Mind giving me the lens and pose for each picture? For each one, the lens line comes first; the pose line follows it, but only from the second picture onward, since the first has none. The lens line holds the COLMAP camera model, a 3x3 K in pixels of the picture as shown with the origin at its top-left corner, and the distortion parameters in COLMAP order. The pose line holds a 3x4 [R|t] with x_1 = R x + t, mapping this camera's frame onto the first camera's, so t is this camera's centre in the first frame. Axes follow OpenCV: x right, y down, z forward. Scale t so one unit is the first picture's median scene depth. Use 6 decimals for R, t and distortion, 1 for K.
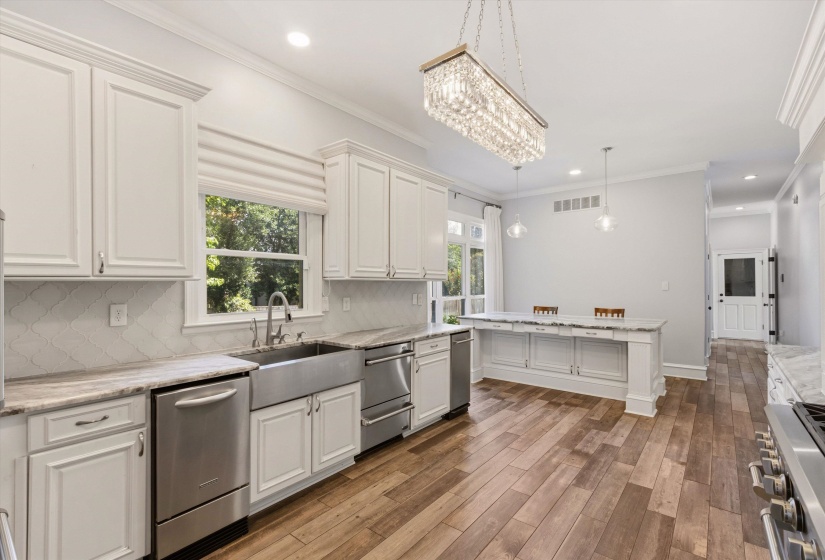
lens RADIAL K [[380.8, 0, 411.0], [0, 380.8, 280.6], [0, 0, 1]] dist [0.005383, 0.000908]
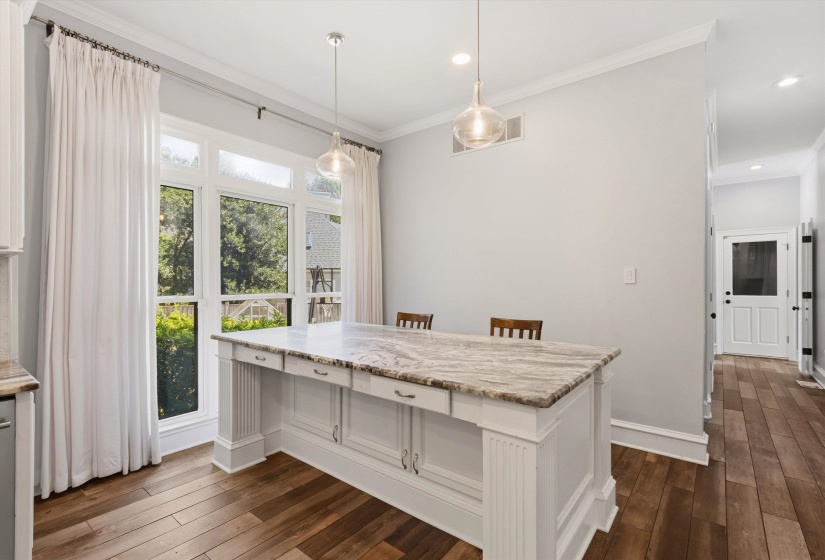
lens RADIAL K [[380.8, 0, 413.7], [0, 380.8, 280.2], [0, 0, 1]] dist [0.005383, 0.000908]
pose [[0.999986, 0.002675, 0.004484, 0.299451], [-0.002693, 0.999988, 0.004071, 0.015416], [-0.004473, -0.004083, 0.999982, 0.389662]]
